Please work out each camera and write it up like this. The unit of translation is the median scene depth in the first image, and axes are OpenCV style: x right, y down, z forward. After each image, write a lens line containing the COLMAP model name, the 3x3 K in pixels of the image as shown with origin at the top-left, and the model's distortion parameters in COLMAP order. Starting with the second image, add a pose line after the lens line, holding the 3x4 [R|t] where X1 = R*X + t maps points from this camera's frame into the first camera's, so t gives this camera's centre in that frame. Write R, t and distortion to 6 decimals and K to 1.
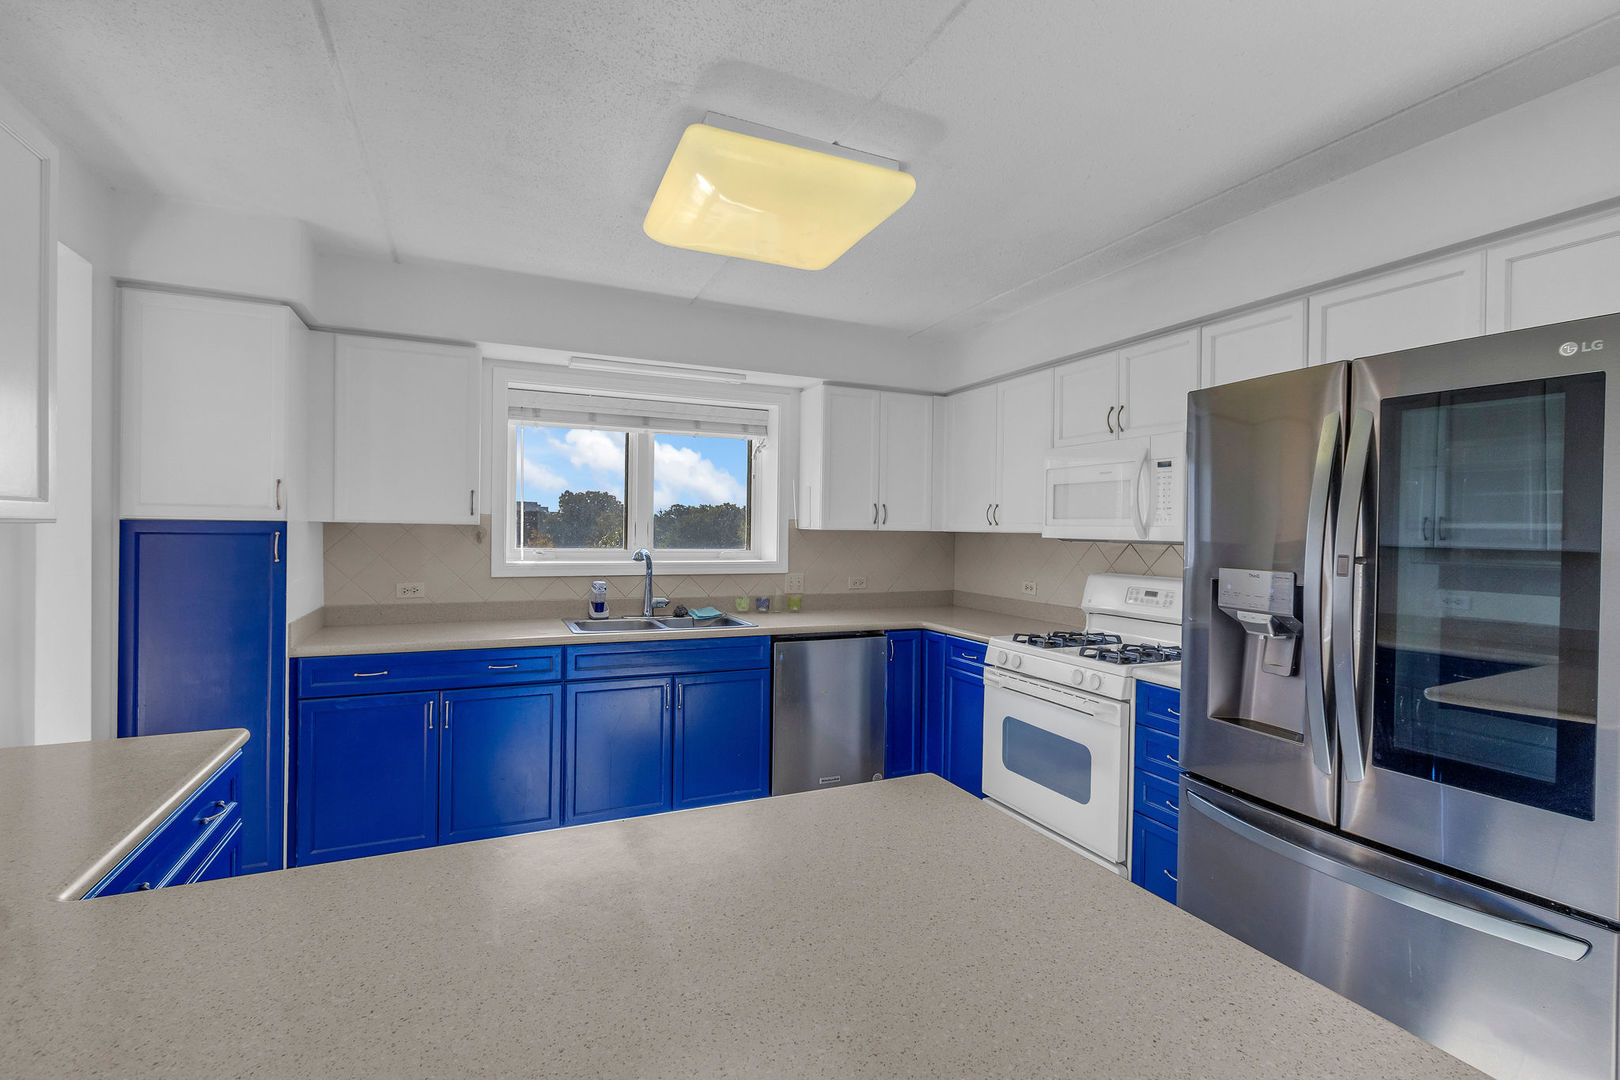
lens RADIAL K [[747.5, 0, 818.1], [0, 747.5, 535.0], [0, 0, 1]] dist [-0.002305, -0.000249]
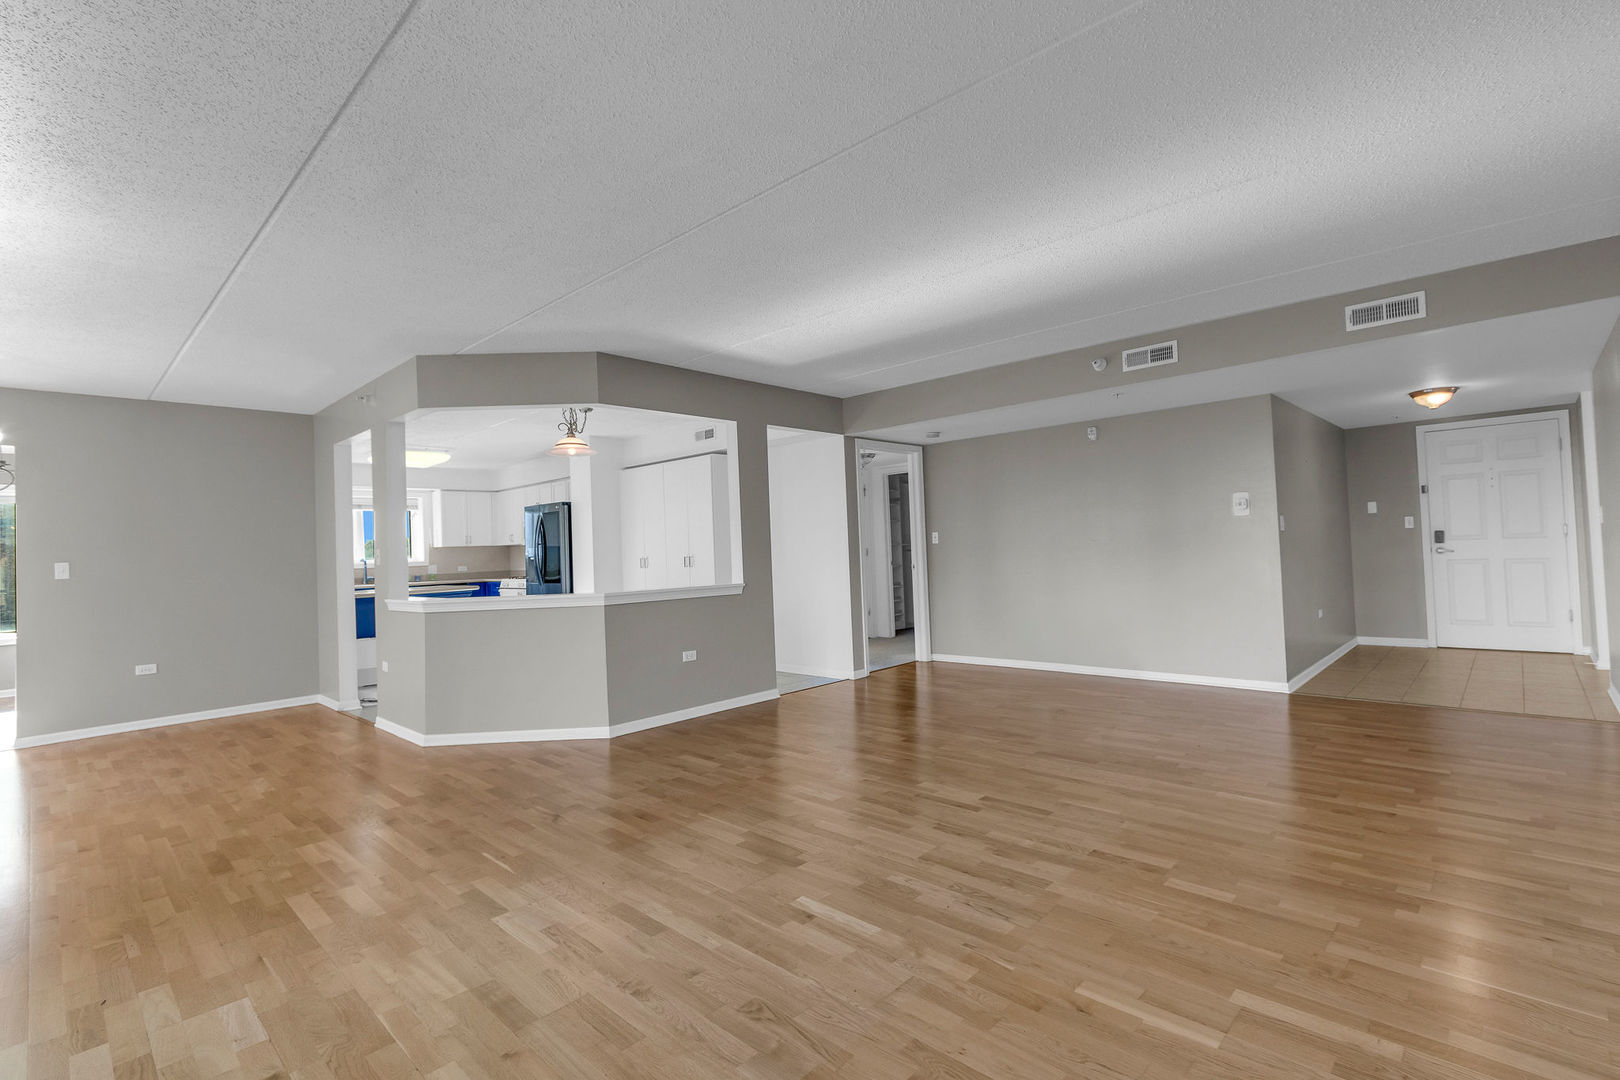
lens RADIAL K [[747.5, 0, 802.8], [0, 747.5, 529.8], [0, 0, 1]] dist [-0.002305, -0.000249]
pose [[0.927454, -0.035145, 0.372283, 0.195627], [0.048810, 0.998434, -0.027341, 0.063243], [-0.370739, 0.043529, 0.927717, -1.792669]]
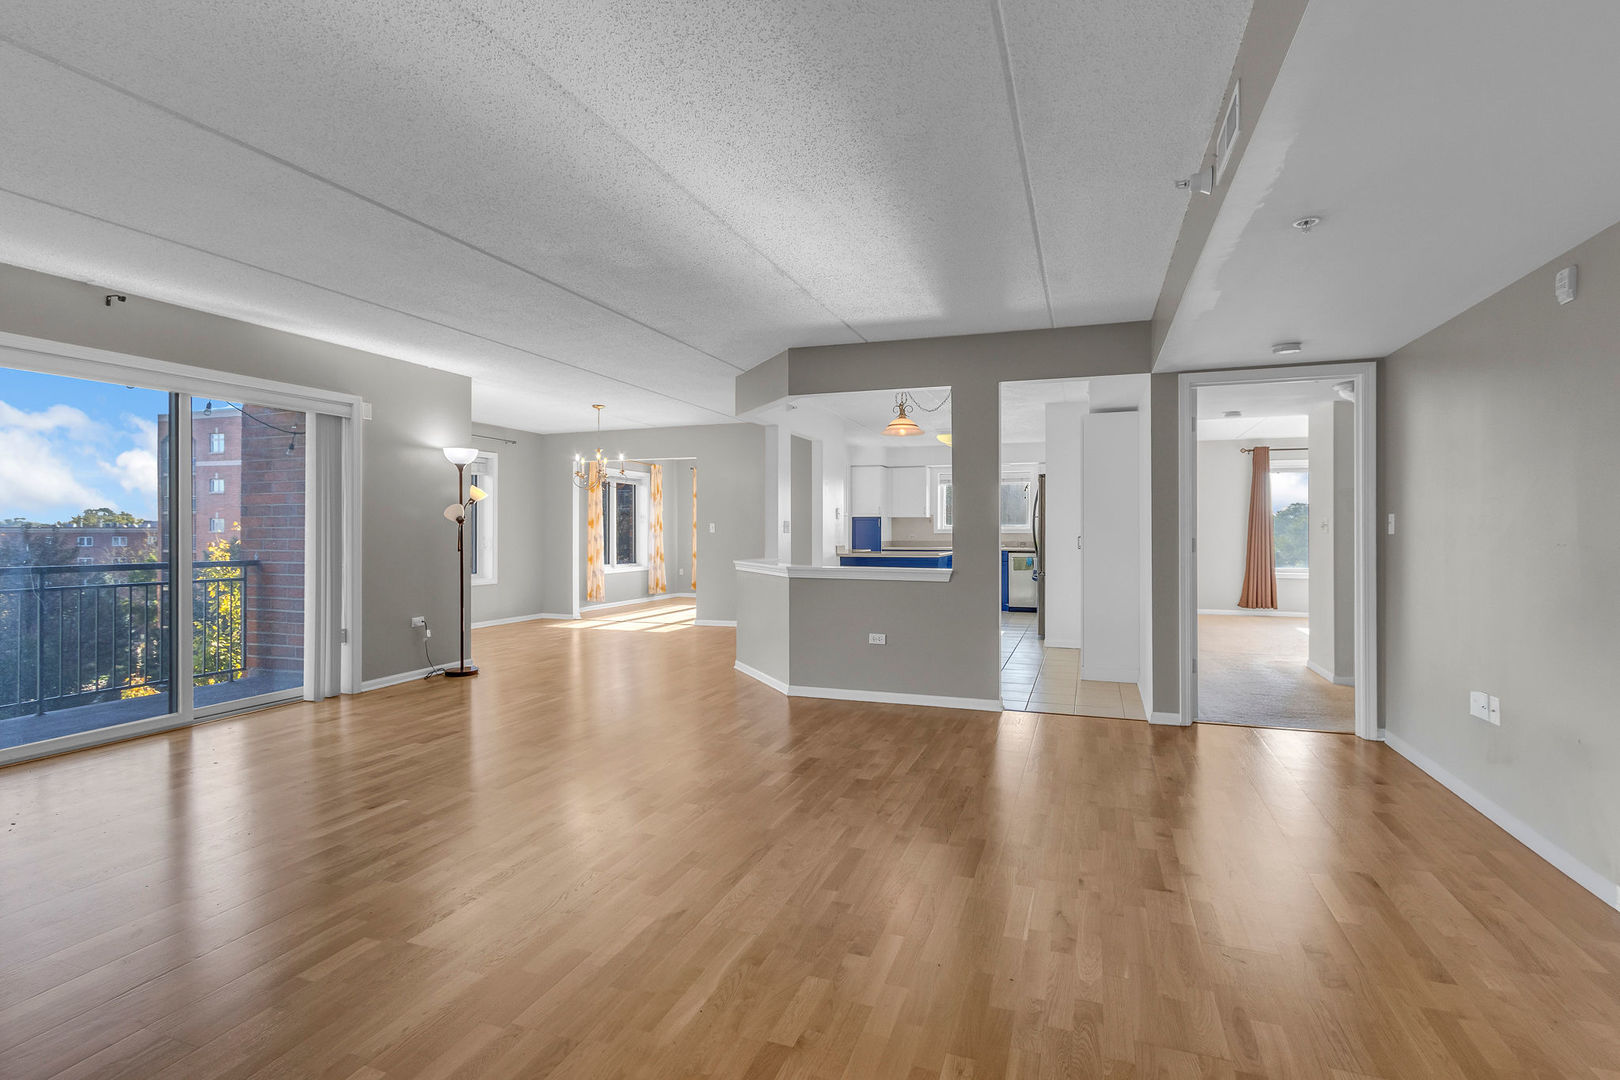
lens RADIAL K [[747.5, 0, 837.3], [0, 747.5, 532.6], [0, 0, 1]] dist [-0.002305, -0.000249]
pose [[0.728568, -0.006131, -0.684947, 1.313653], [0.001929, 0.999974, -0.006900, 0.065343], [0.684971, 0.003706, 0.728561, -1.476906]]
